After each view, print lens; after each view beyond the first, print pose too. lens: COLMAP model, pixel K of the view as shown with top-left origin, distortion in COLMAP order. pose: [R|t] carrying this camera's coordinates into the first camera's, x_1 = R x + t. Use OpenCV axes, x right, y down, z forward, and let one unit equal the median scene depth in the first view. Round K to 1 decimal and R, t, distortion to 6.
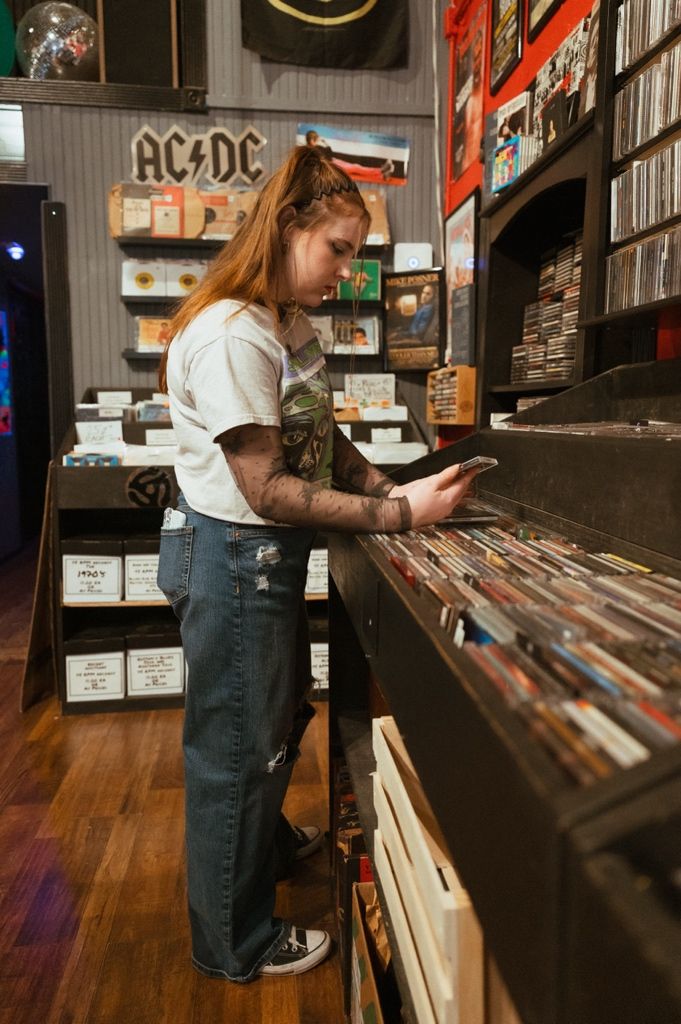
lens RADIAL K [[769.2, 0, 343.1], [0, 769.2, 506.7], [0, 0, 1]] dist [0.016755, -0.005687]
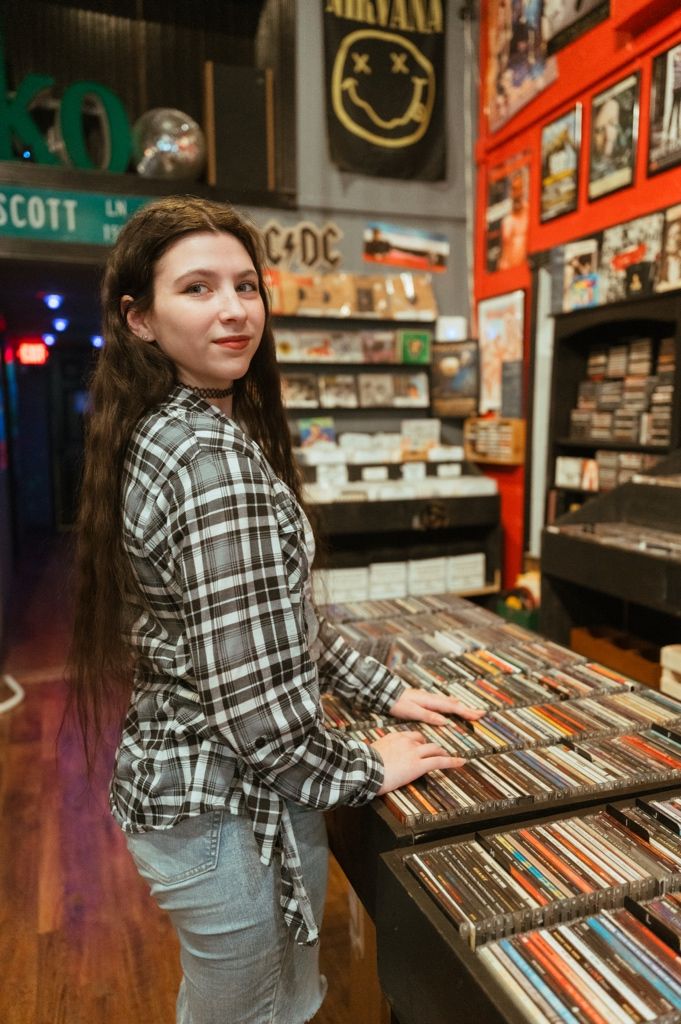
lens RADIAL K [[799.1, 0, 338.3], [0, 799.1, 519.5], [0, 0, 1]] dist [0.008460, -0.000207]
pose [[0.977007, -0.030979, 0.210944, -0.391087], [0.029529, 0.999514, 0.010021, -0.029052], [-0.211152, -0.003562, 0.977447, -0.257555]]
